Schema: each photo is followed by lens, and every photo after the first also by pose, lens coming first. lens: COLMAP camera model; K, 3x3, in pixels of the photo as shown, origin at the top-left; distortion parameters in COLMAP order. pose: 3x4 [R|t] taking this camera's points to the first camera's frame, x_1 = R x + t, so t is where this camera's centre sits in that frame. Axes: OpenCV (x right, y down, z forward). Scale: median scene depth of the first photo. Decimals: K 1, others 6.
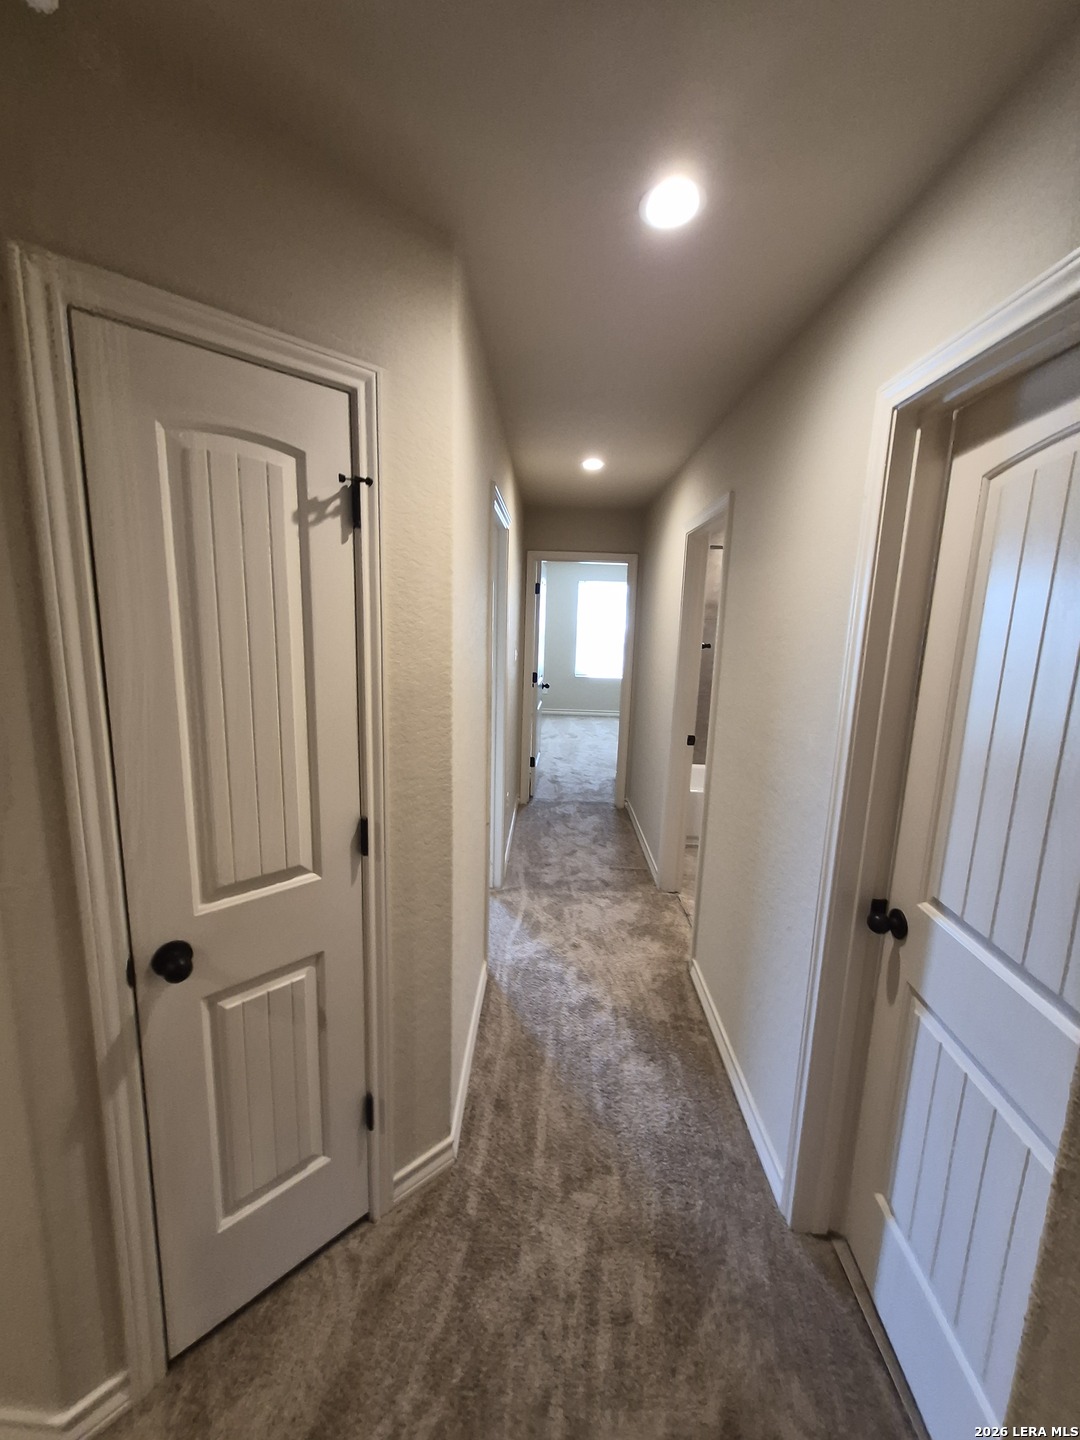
lens RADIAL K [[562.1, 0, 533.6], [0, 562.1, 708.6], [0, 0, 1]] dist [0.002425, -0.000277]
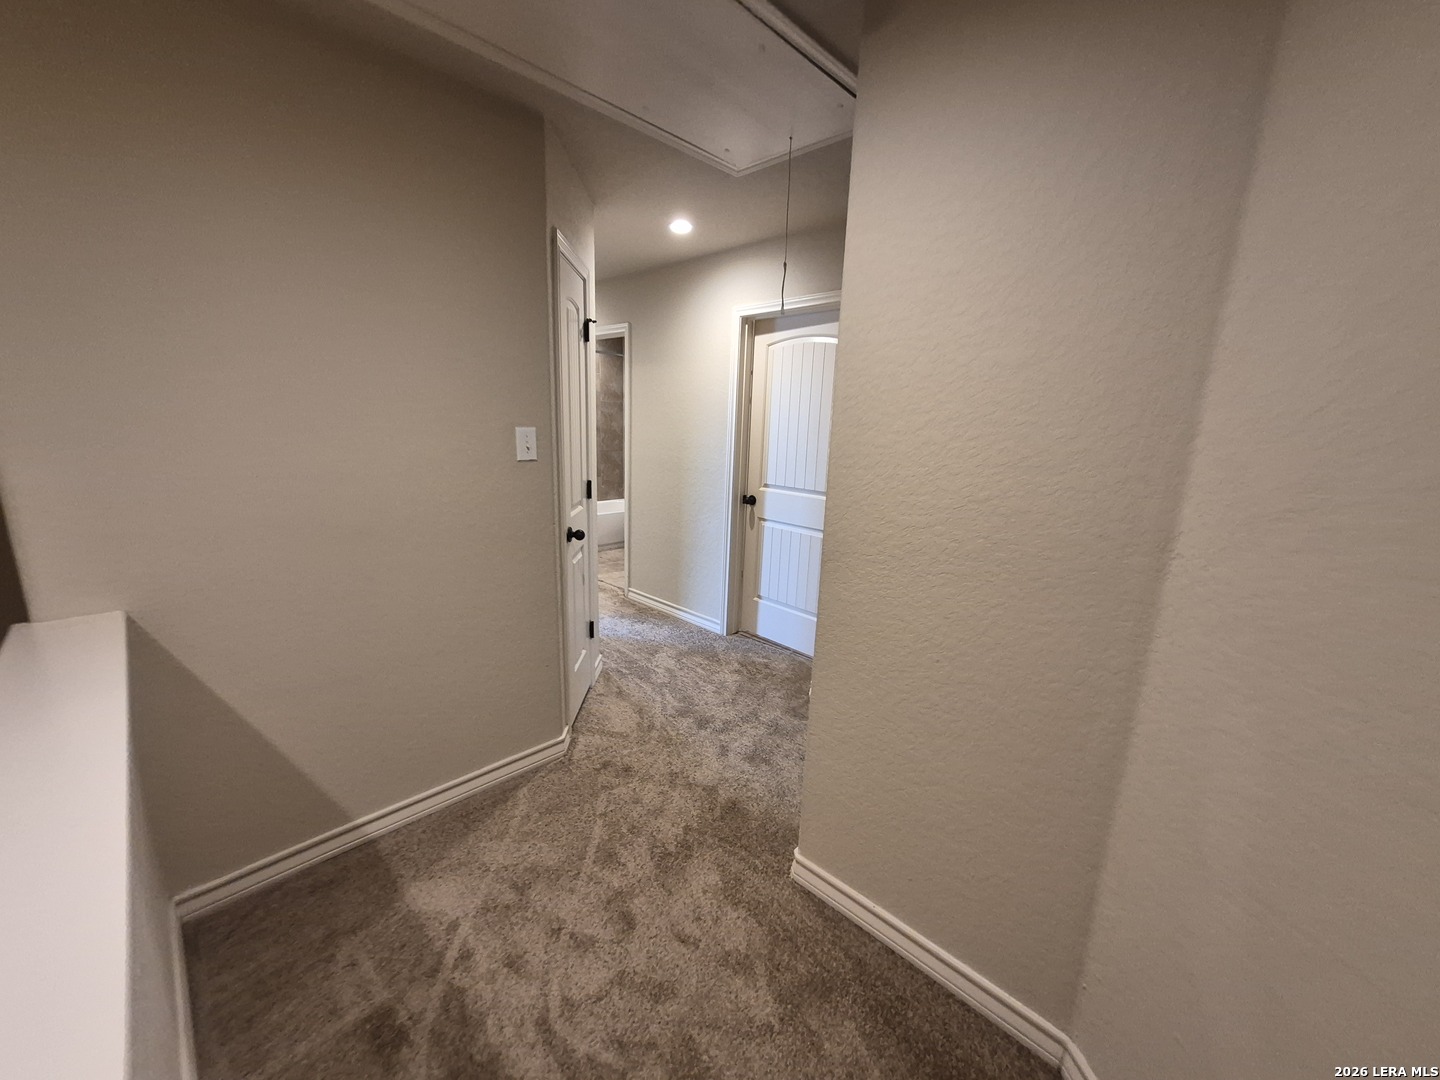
lens RADIAL K [[565.1, 0, 712.4], [0, 565.1, 552.3], [0, 0, 1]] dist [0.009017, -0.000176]
pose [[0.675028, -0.178553, 0.715860, -1.556479], [0.107009, 0.983708, 0.144456, 0.200489], [-0.729990, -0.020909, 0.683138, -0.803839]]
